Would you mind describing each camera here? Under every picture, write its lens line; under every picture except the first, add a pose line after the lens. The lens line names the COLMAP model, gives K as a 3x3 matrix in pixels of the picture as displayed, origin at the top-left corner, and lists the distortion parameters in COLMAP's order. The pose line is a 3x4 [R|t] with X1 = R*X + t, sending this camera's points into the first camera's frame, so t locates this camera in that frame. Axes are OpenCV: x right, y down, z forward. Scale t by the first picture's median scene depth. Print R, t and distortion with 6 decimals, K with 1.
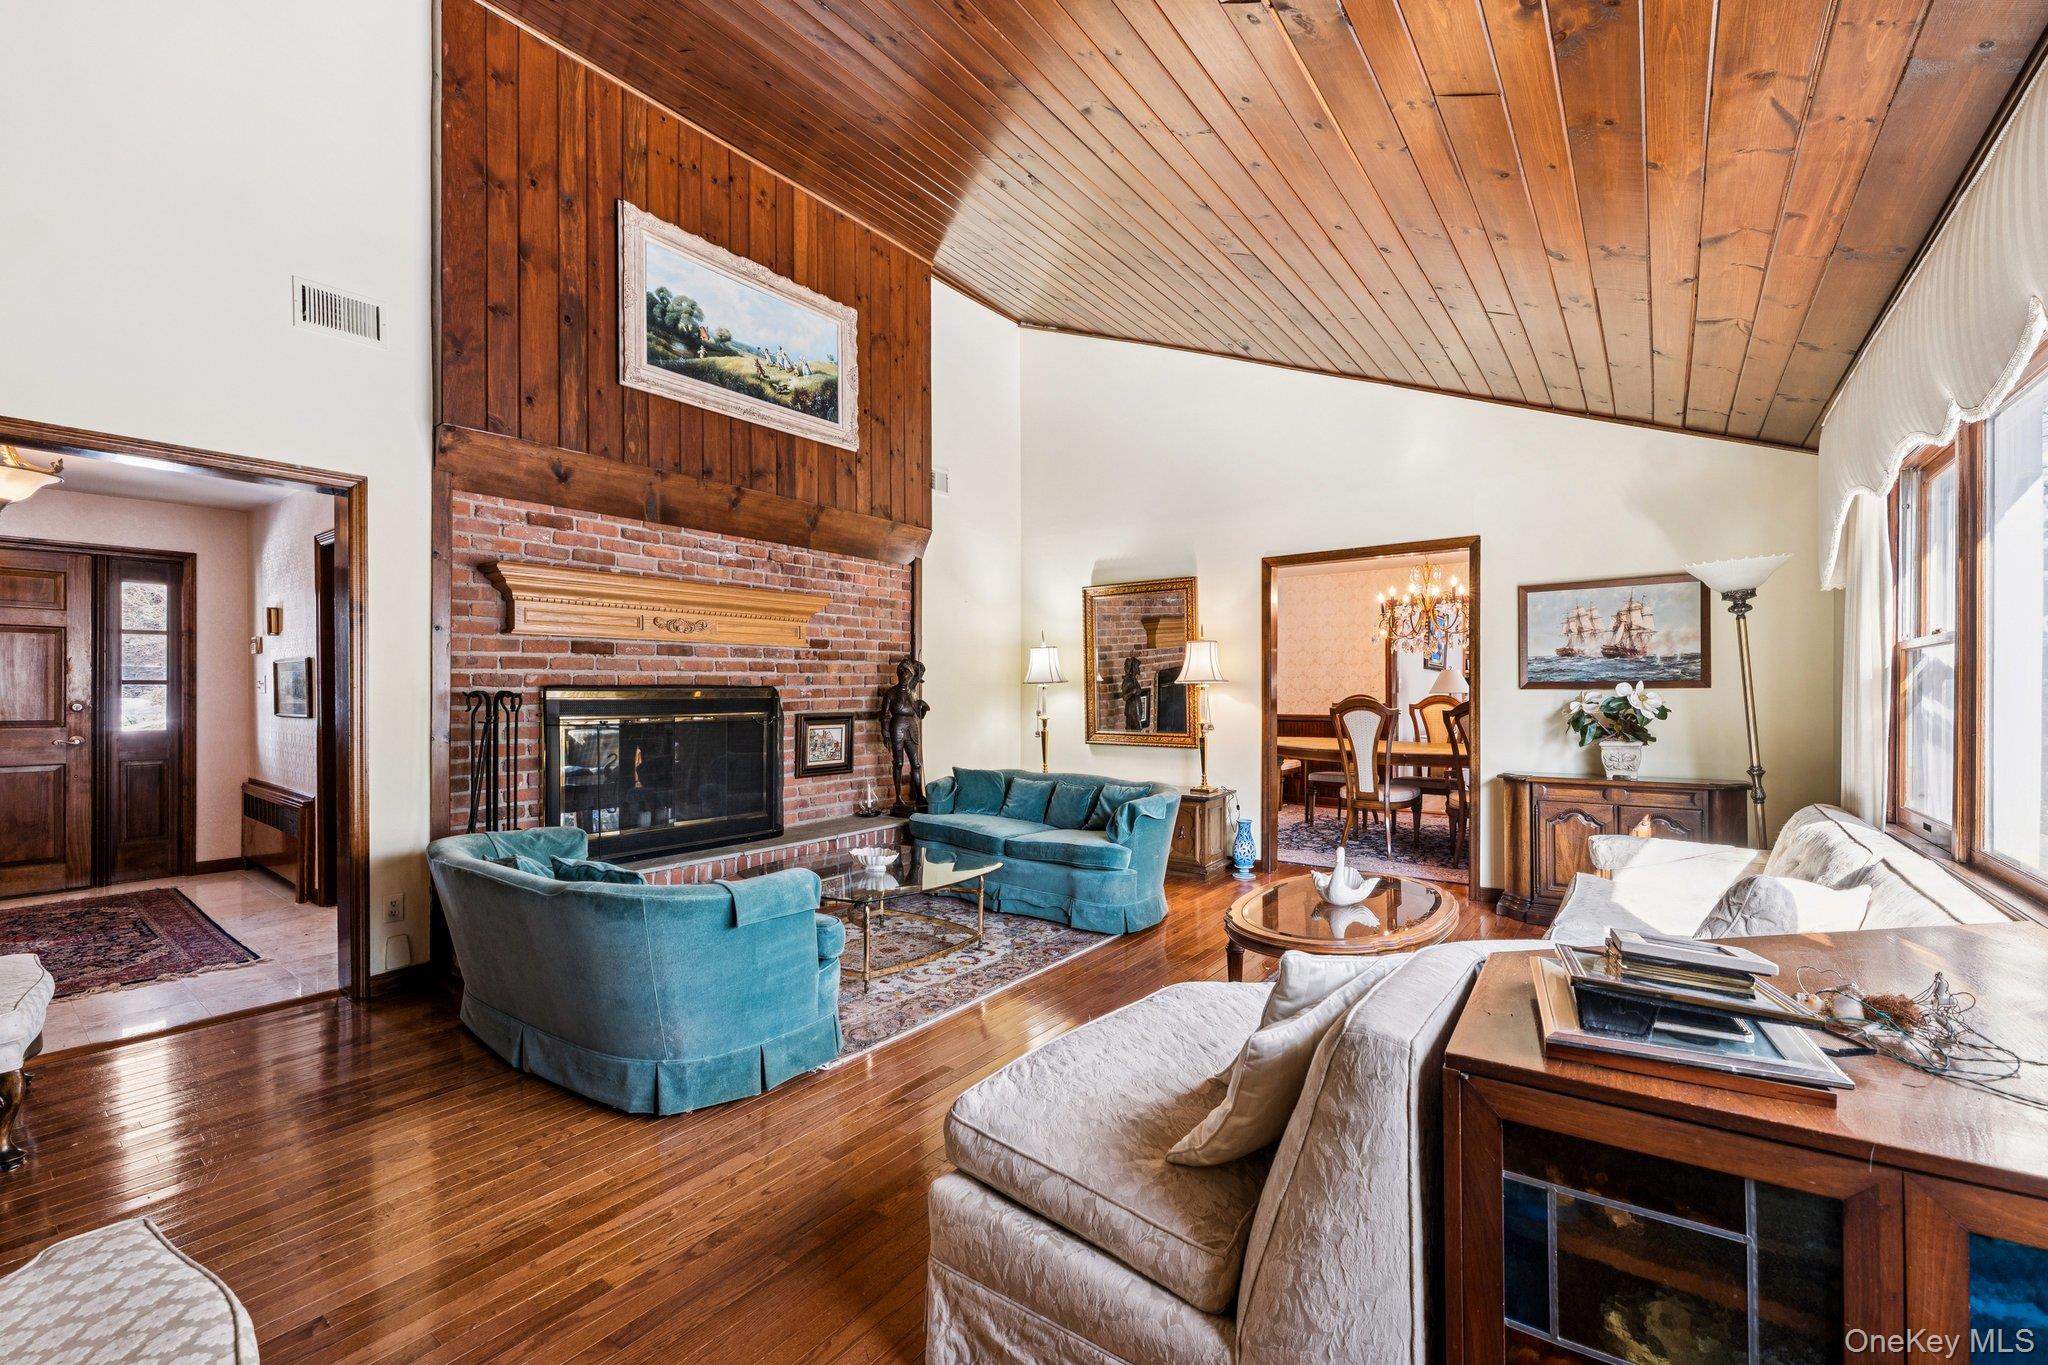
lens RADIAL K [[832.6, 0, 1028.9], [0, 832.6, 690.4], [0, 0, 1]] dist [0.000395, 0.000287]
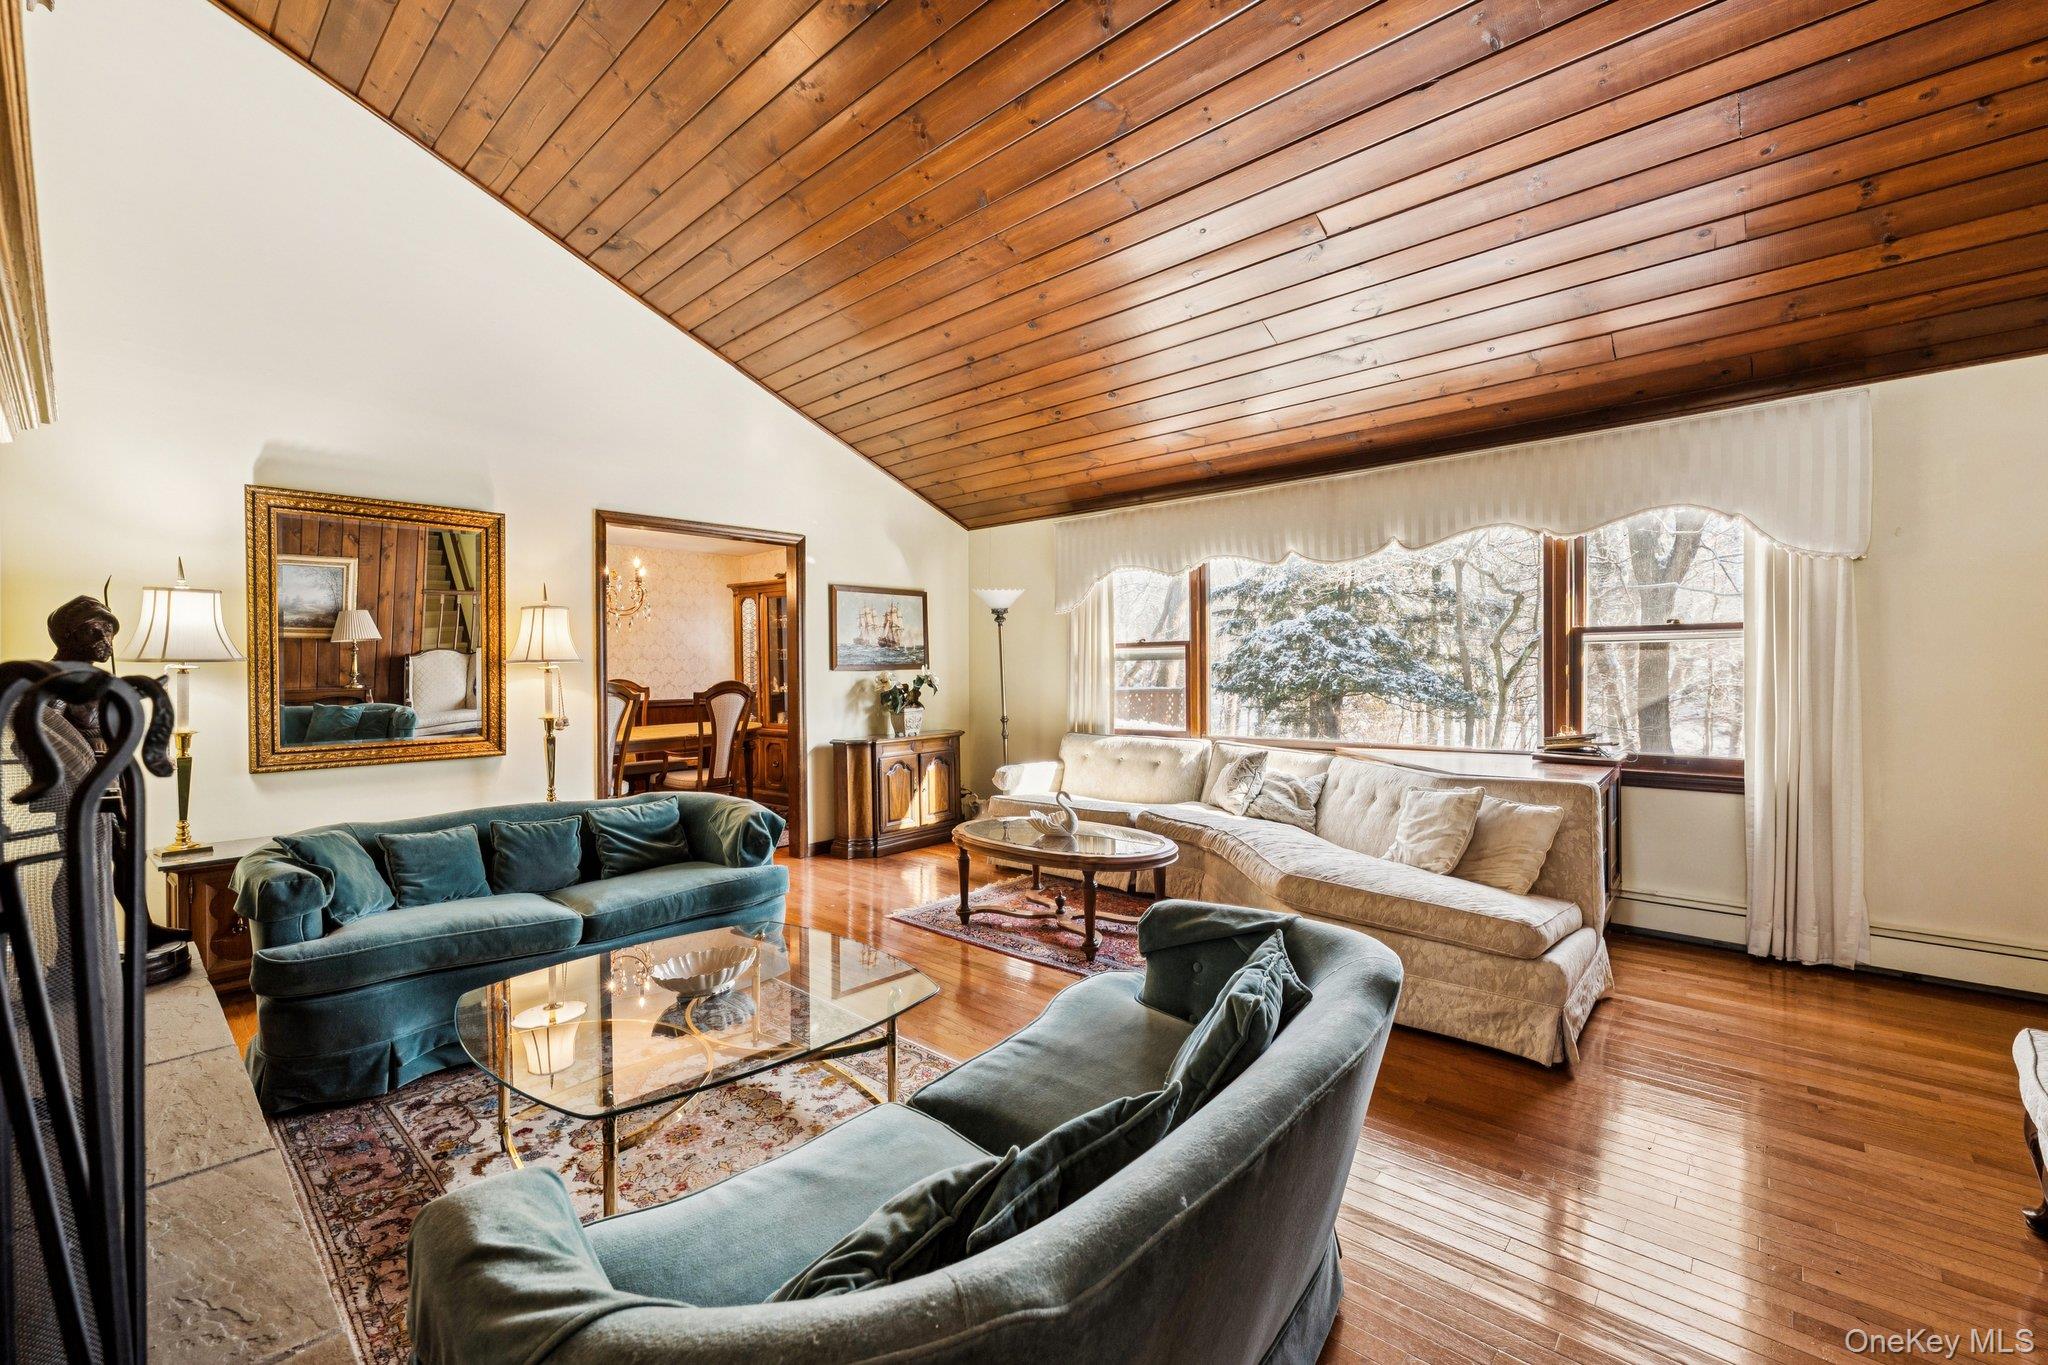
lens RADIAL K [[856.6, 0, 1024.0], [0, 856.6, 682.5], [0, 0, 1]] dist [-0.000222, 0.000022]
pose [[0.097194, -0.012509, 0.995187, -0.624738], [0.009703, 0.999885, 0.011621, 0.003960], [-0.995218, 0.008526, 0.097305, 0.624903]]
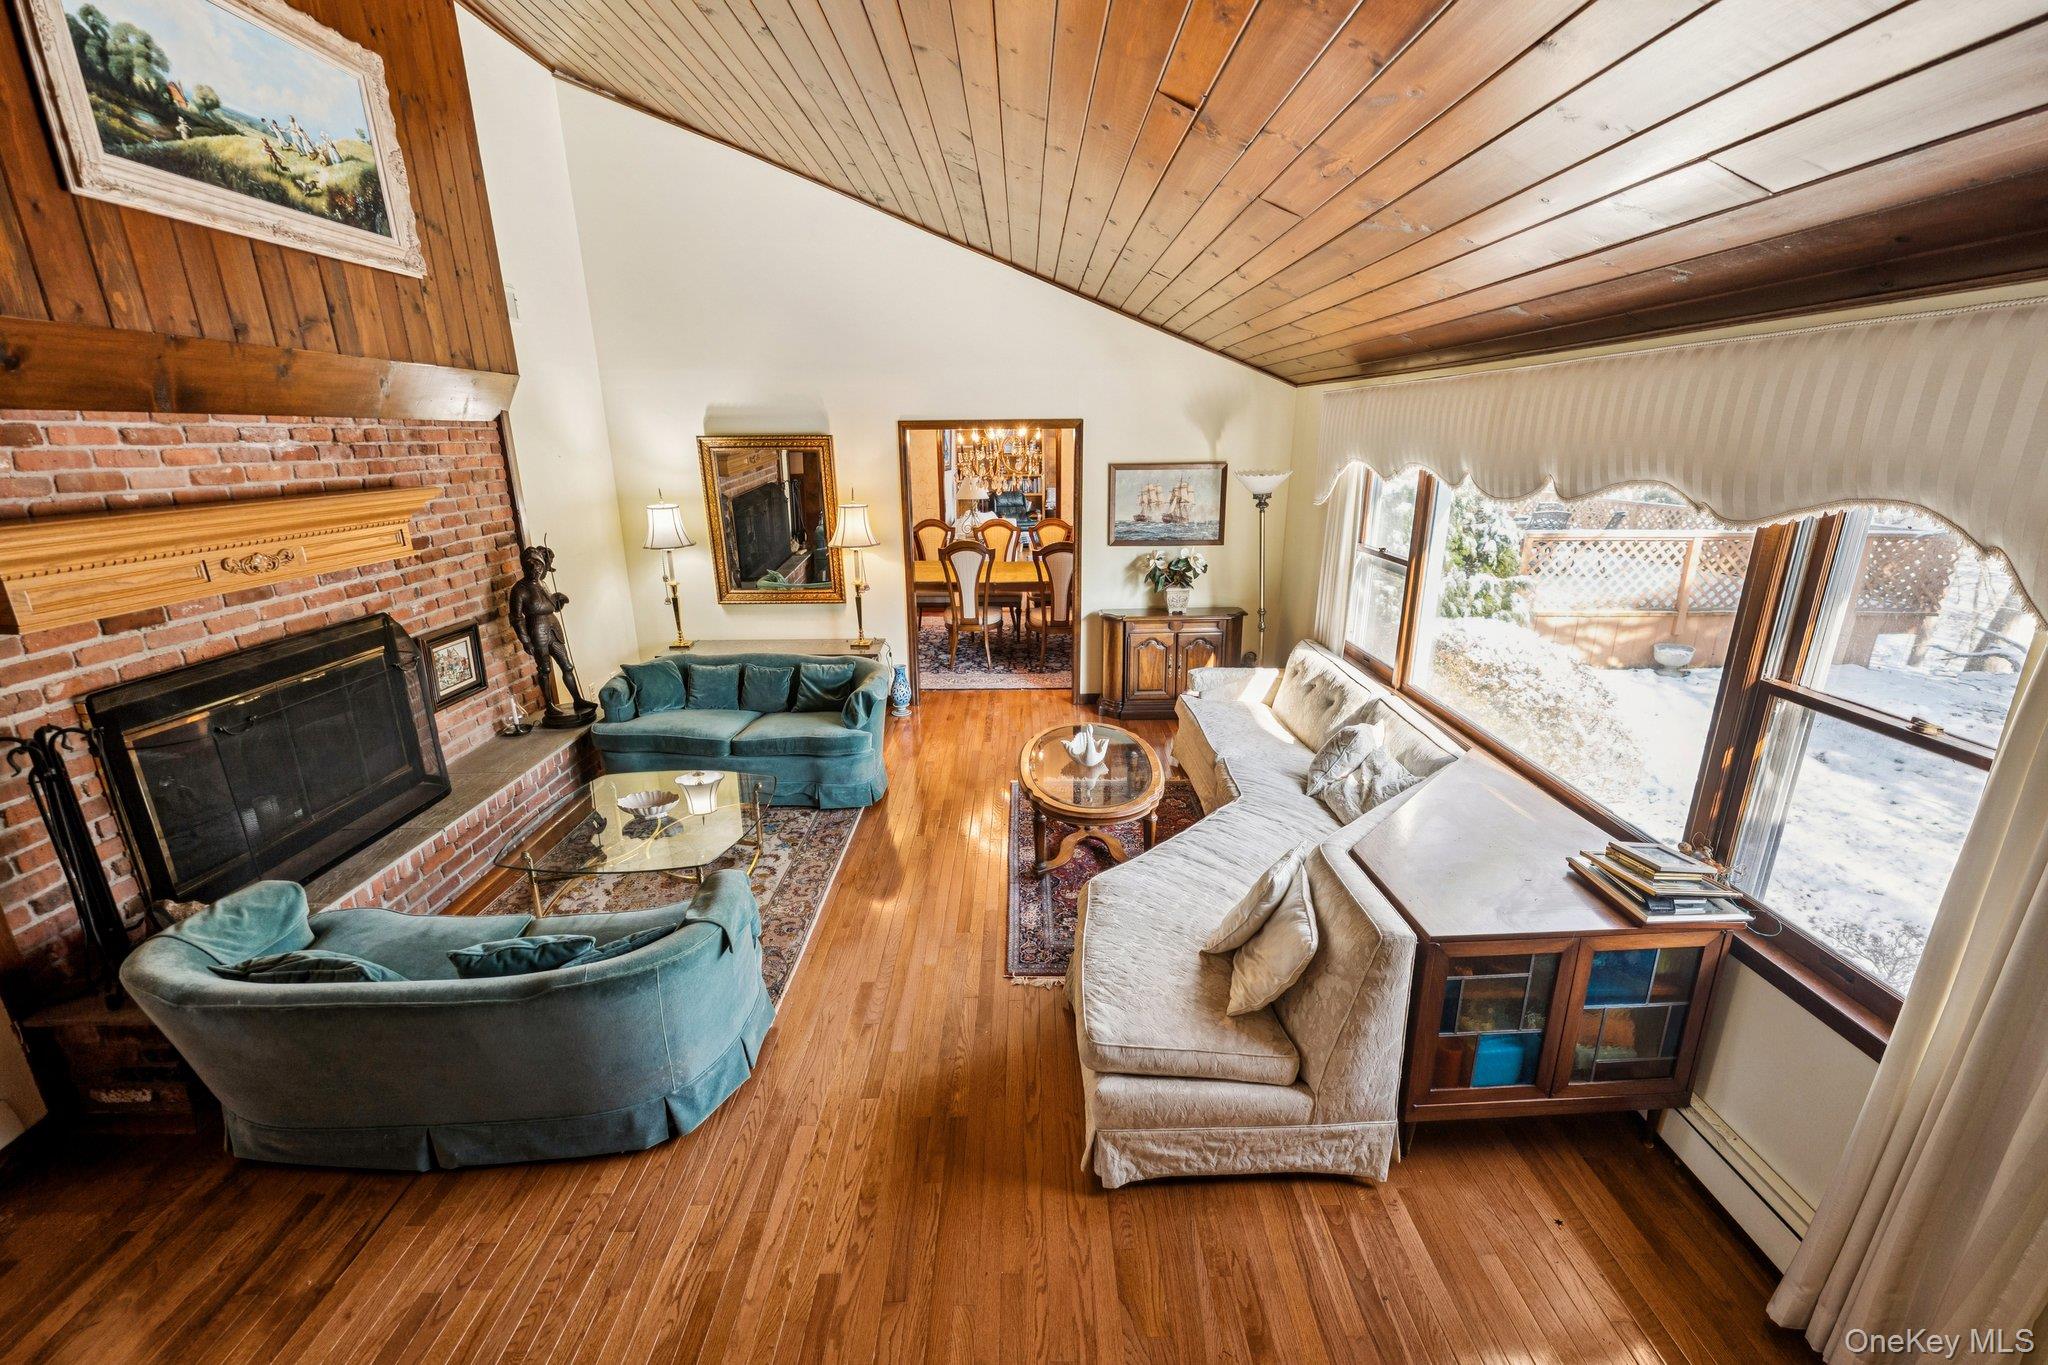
lens RADIAL K [[831.6, 0, 1017.1], [0, 831.6, 676.8], [0, 0, 1]] dist [0.000648, 0.000039]
pose [[0.801103, -0.174370, 0.572564, -0.319112], [0.008246, 0.959747, 0.280746, -0.177464], [-0.598470, -0.220186, 0.770293, 0.036249]]
